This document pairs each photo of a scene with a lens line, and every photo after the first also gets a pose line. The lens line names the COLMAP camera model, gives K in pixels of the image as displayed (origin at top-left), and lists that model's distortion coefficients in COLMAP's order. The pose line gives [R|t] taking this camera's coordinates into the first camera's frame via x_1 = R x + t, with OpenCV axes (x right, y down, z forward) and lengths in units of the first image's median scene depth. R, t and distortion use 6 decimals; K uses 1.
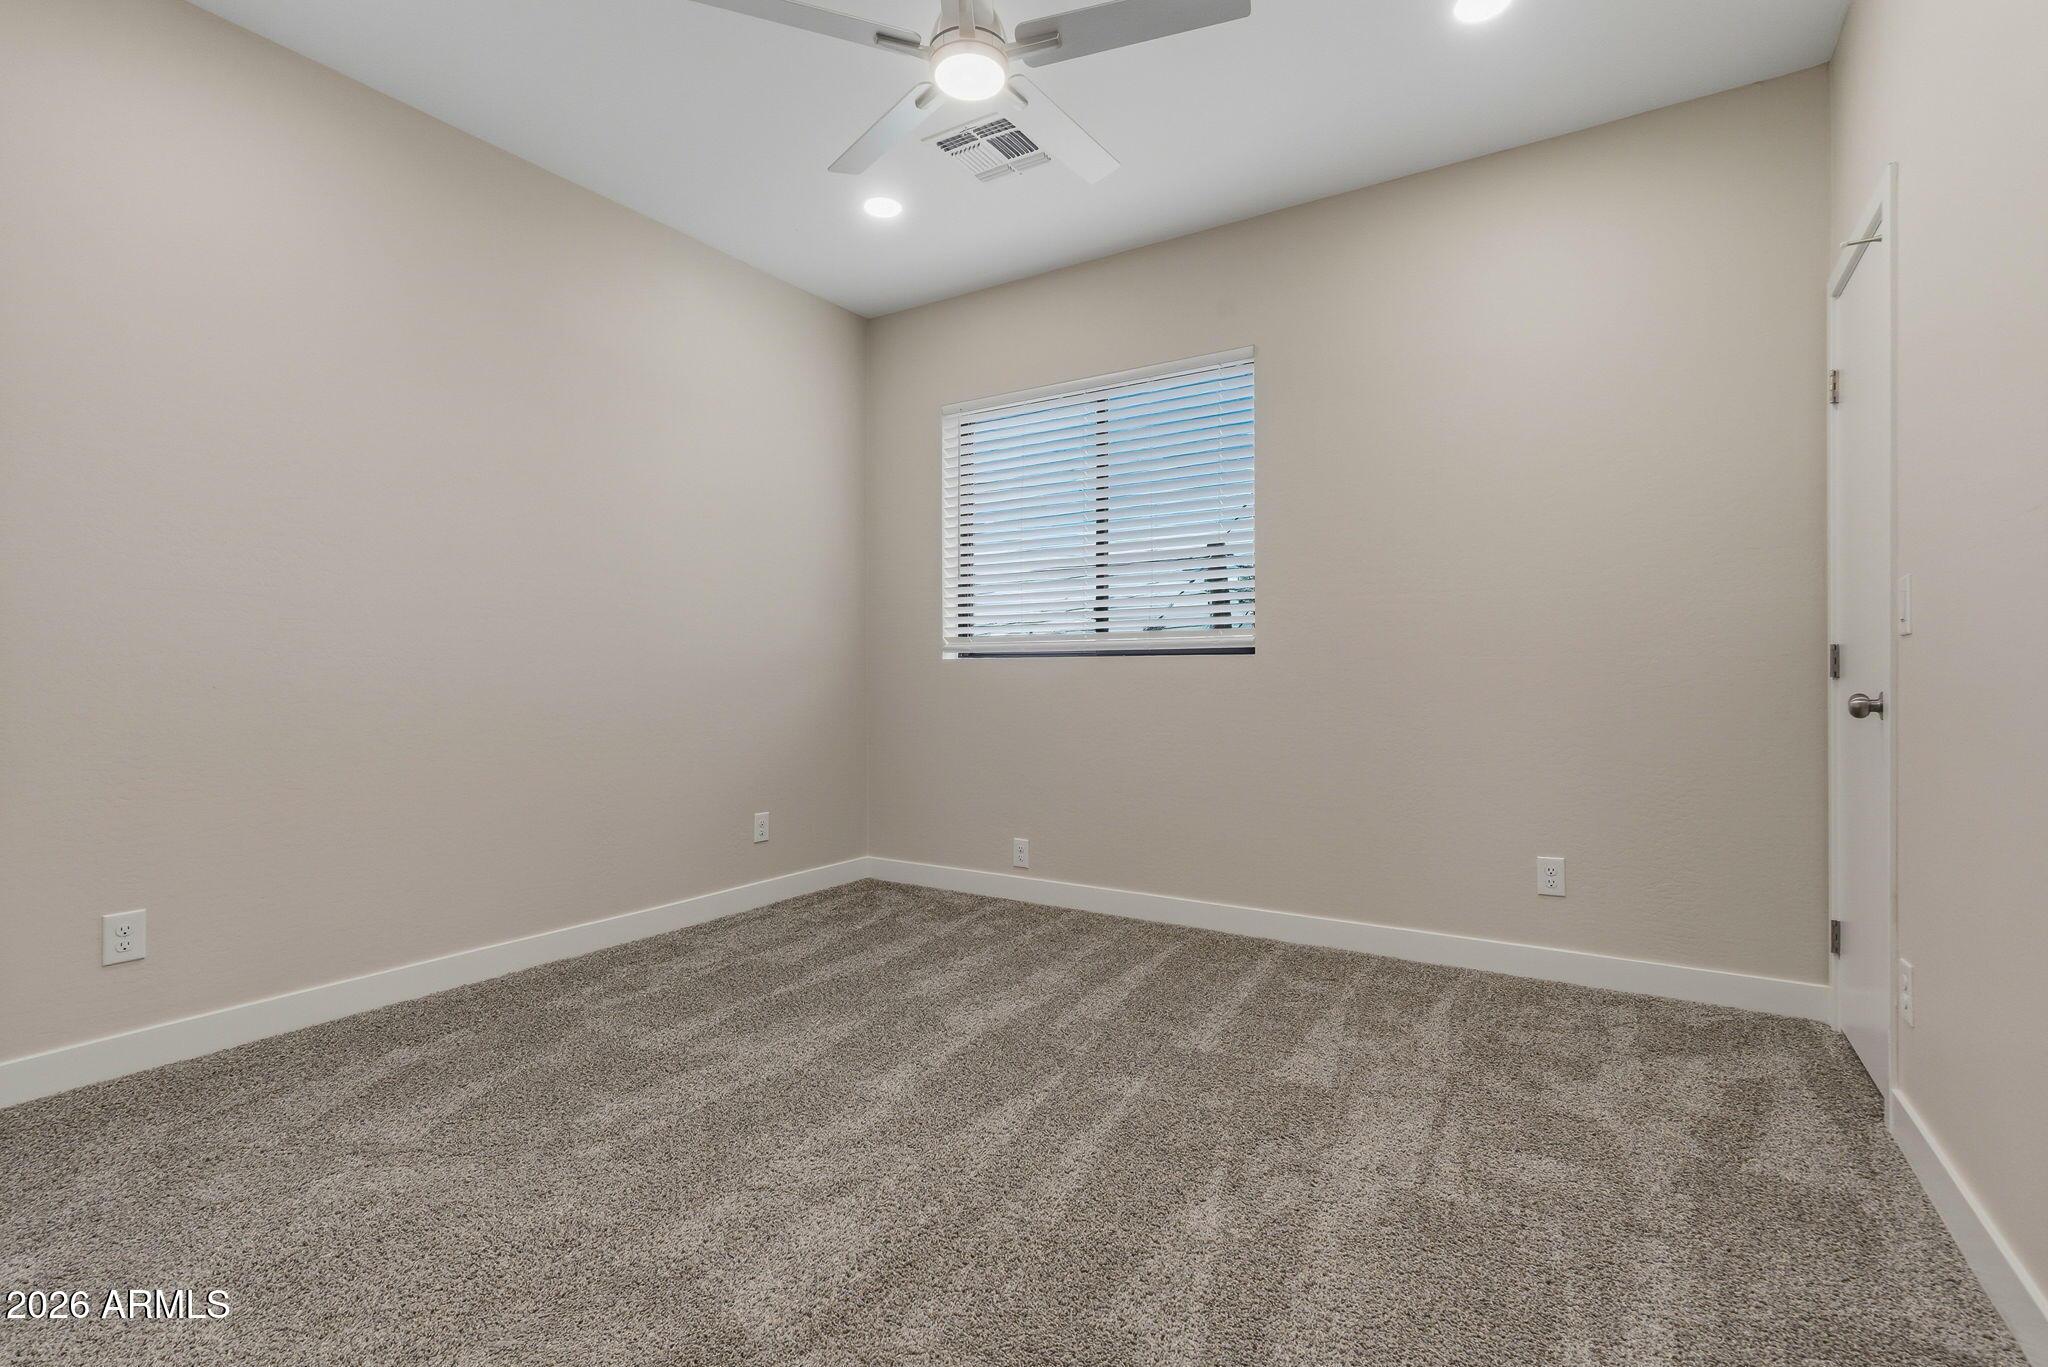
lens RADIAL K [[950.7, 0, 1016.4], [0, 950.7, 671.1], [0, 0, 1]] dist [-0.000303, 0.000286]
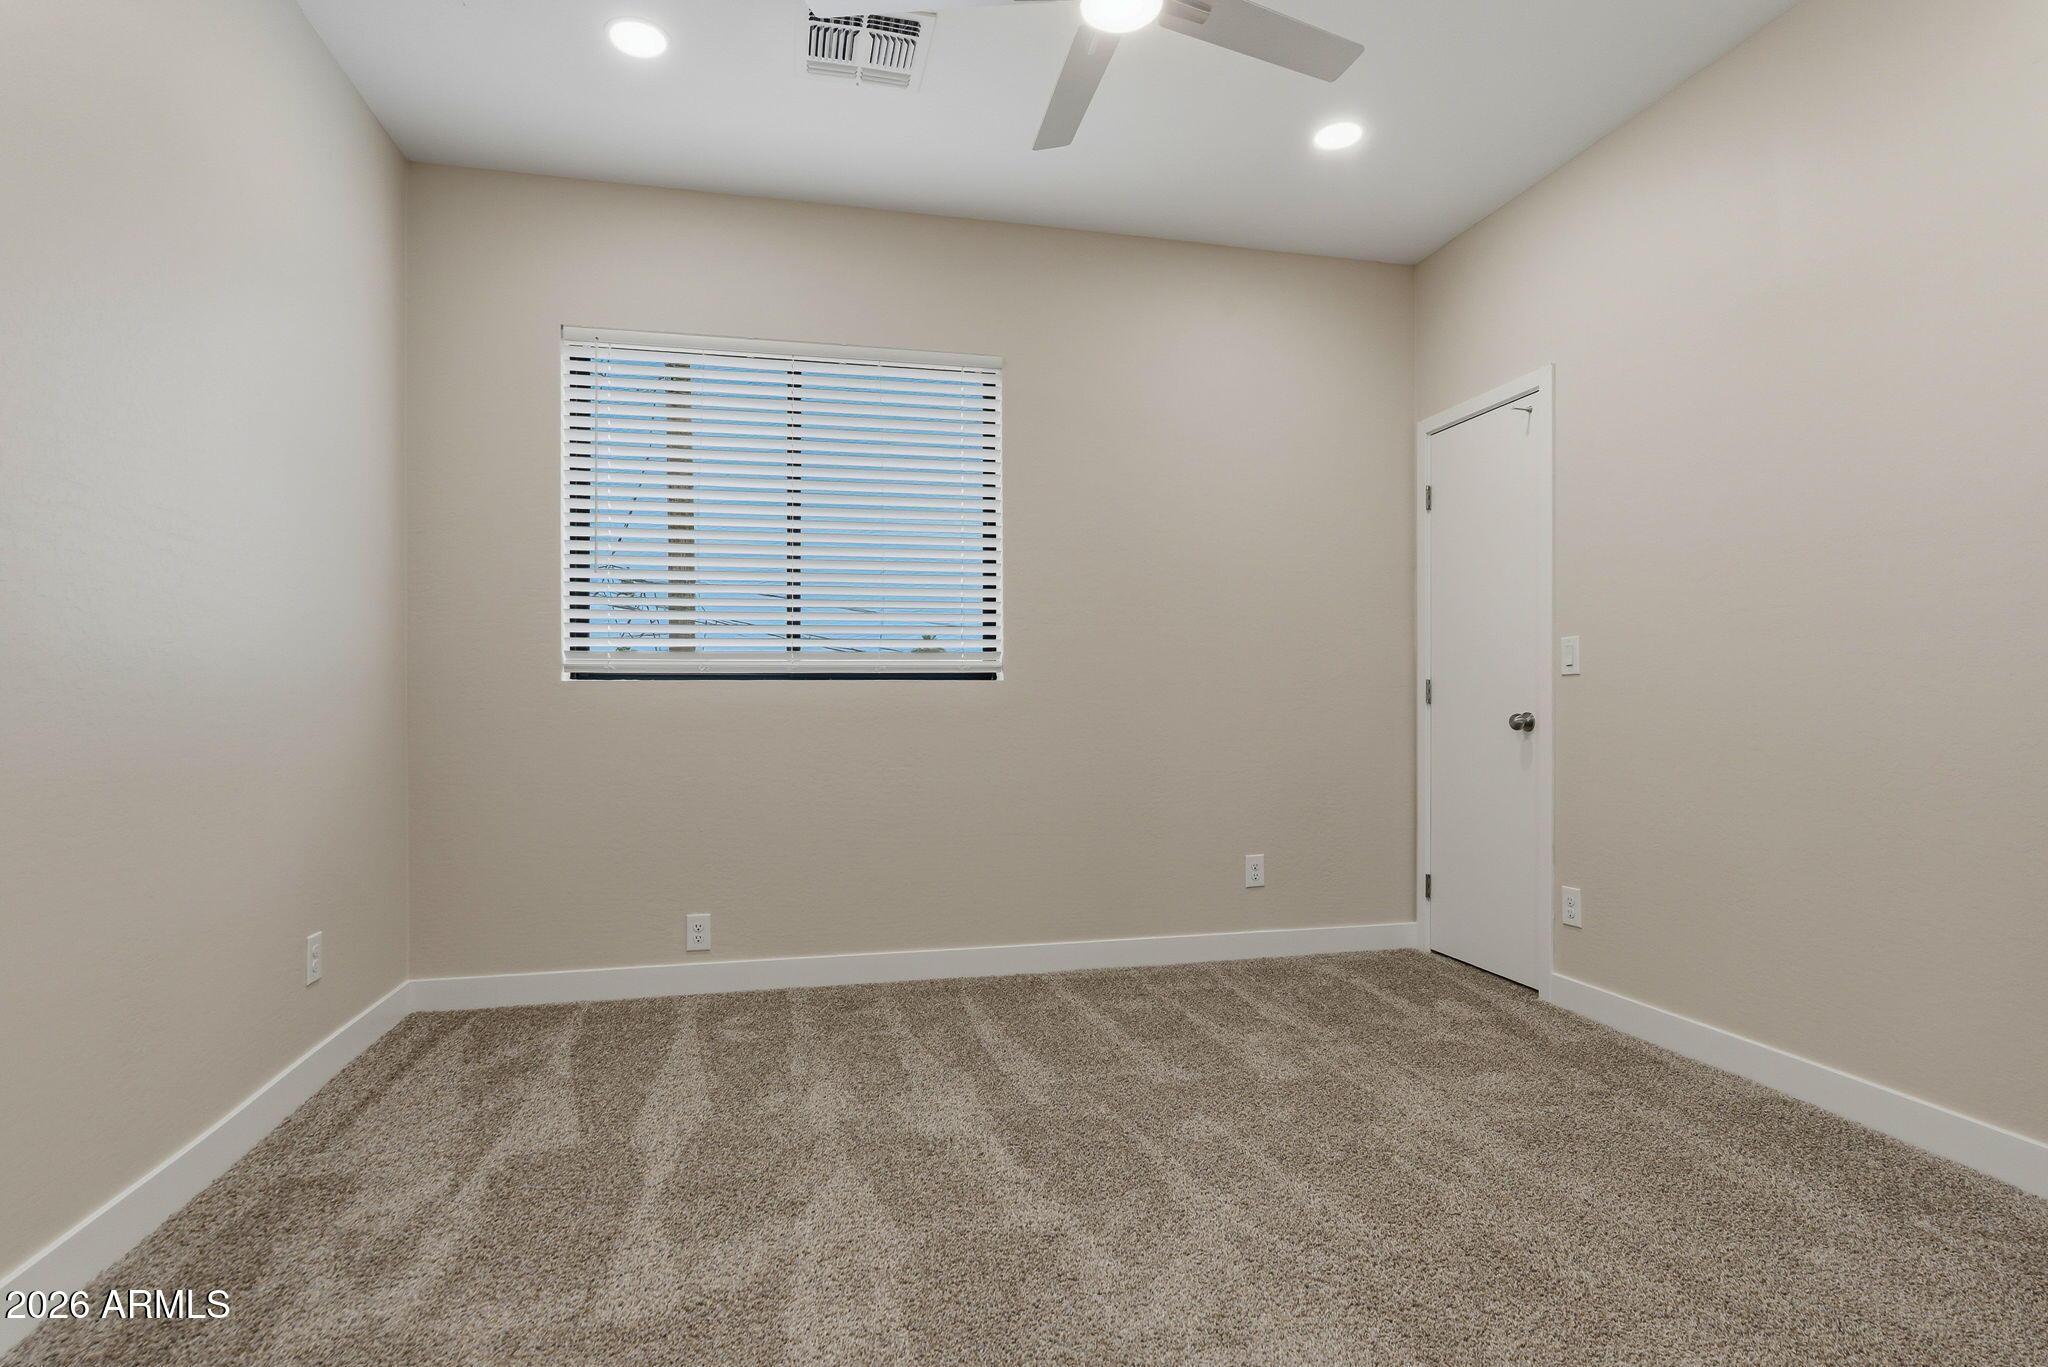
lens RADIAL K [[1041.8, 0, 1027.4], [0, 1041.8, 700.3], [0, 0, 1]] dist [-0.003133, 0.001592]
pose [[0.697357, 0.000581, 0.716724, -0.573272], [0.000580, 0.999999, -0.001374, 0.004708], [-0.716724, 0.001374, 0.697356, 0.297076]]
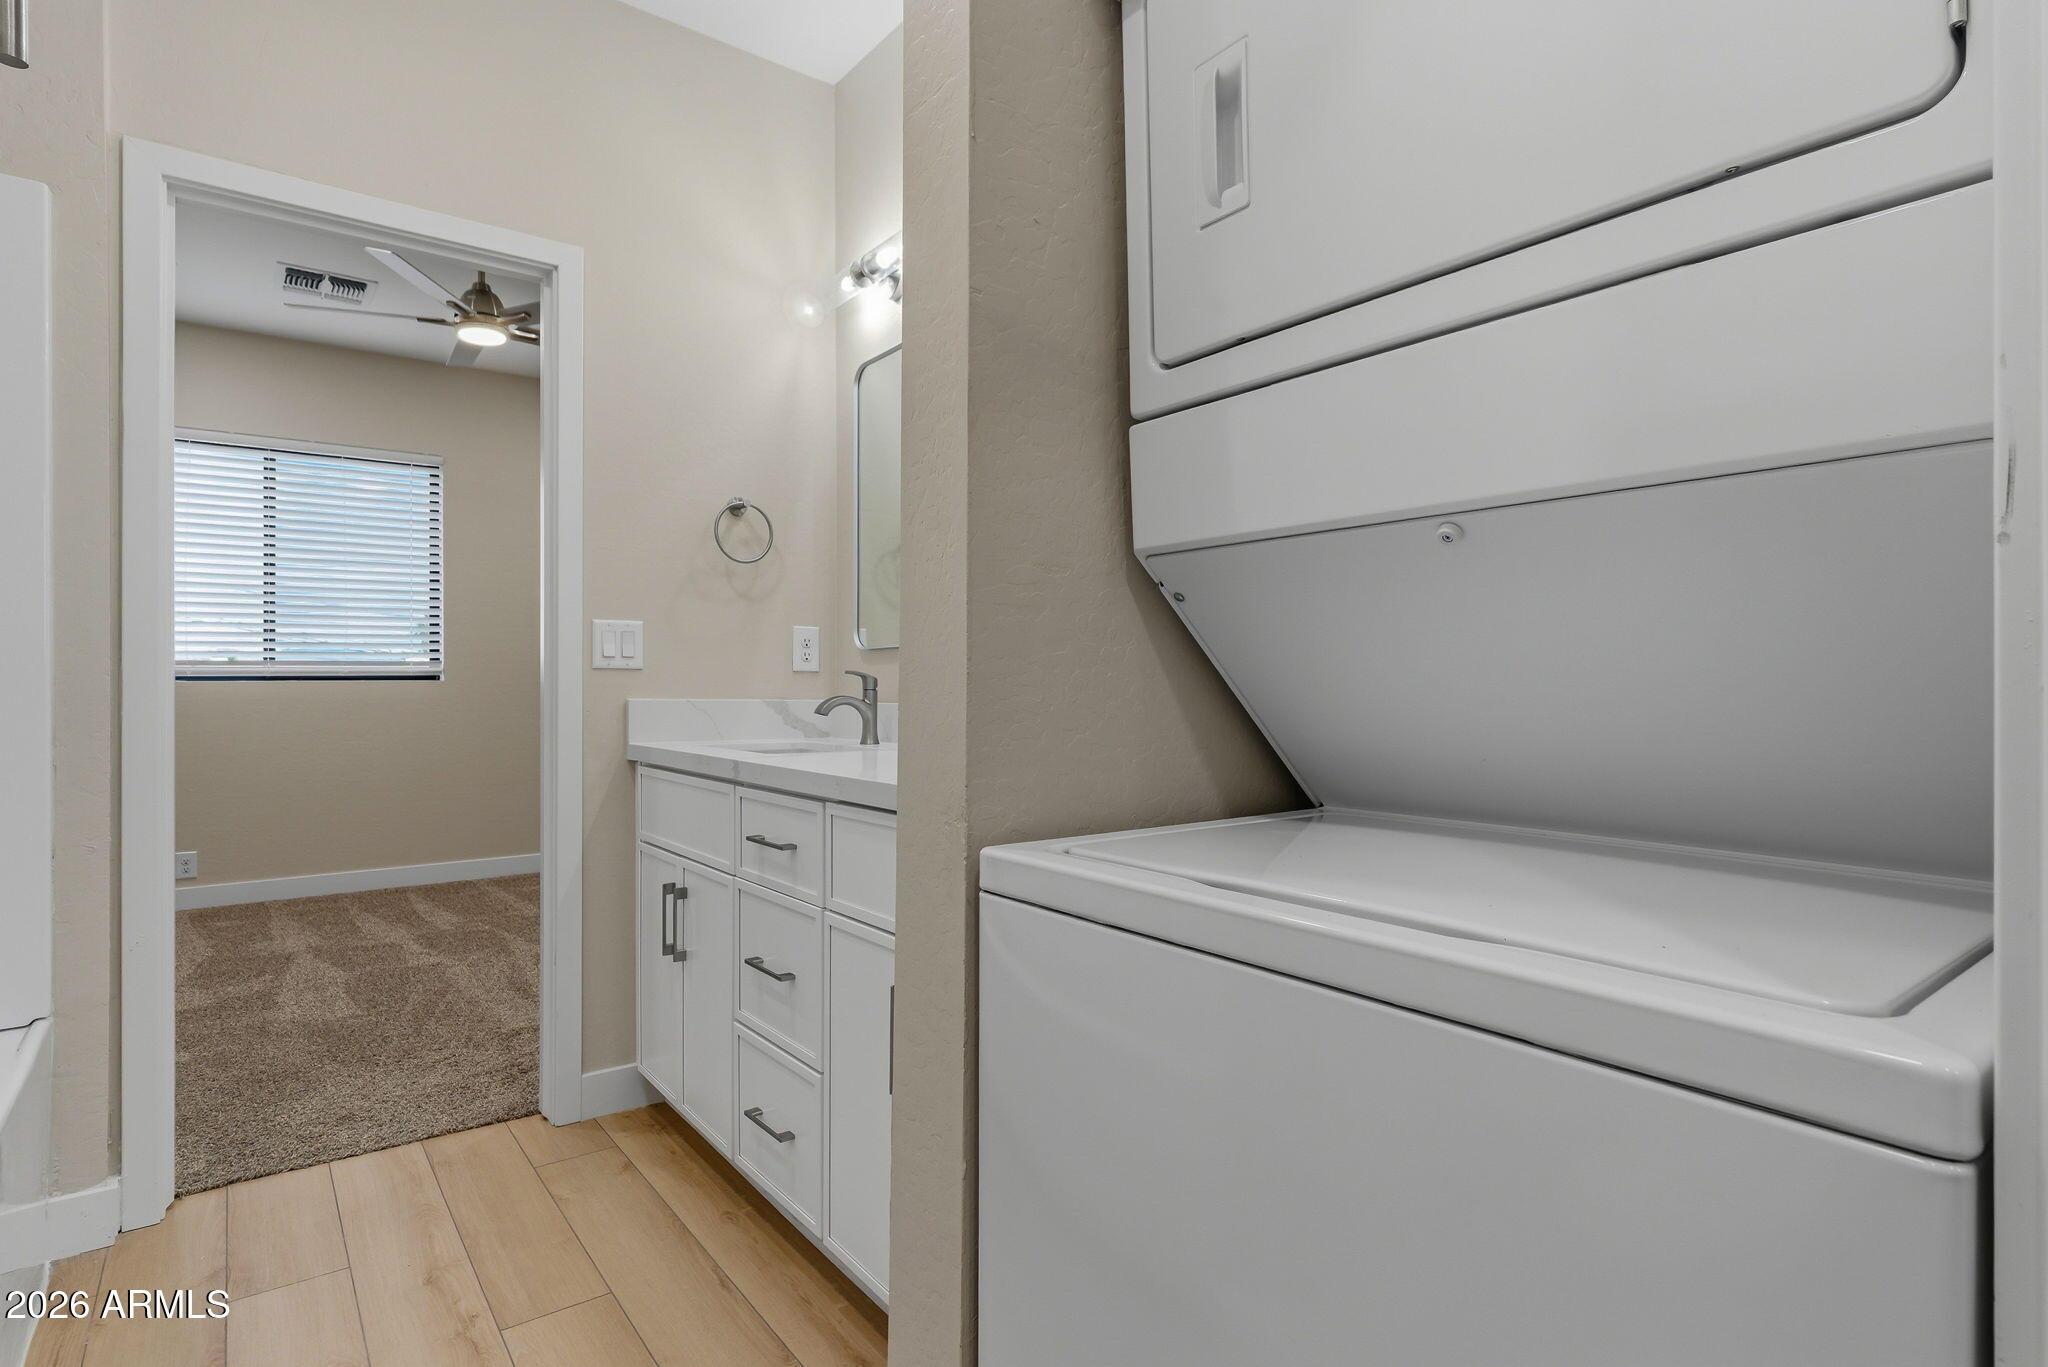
lens RADIAL K [[1027.2, 0, 1023.7], [0, 1027.2, 686.7], [0, 0, 1]] dist [-0.004214, 0.001107]
pose [[0.337429, 0.000842, 0.941351, -1.040595], [0.001970, 0.999997, -0.001600, -0.006383], [-0.941349, 0.002395, 0.337426, -0.365227]]
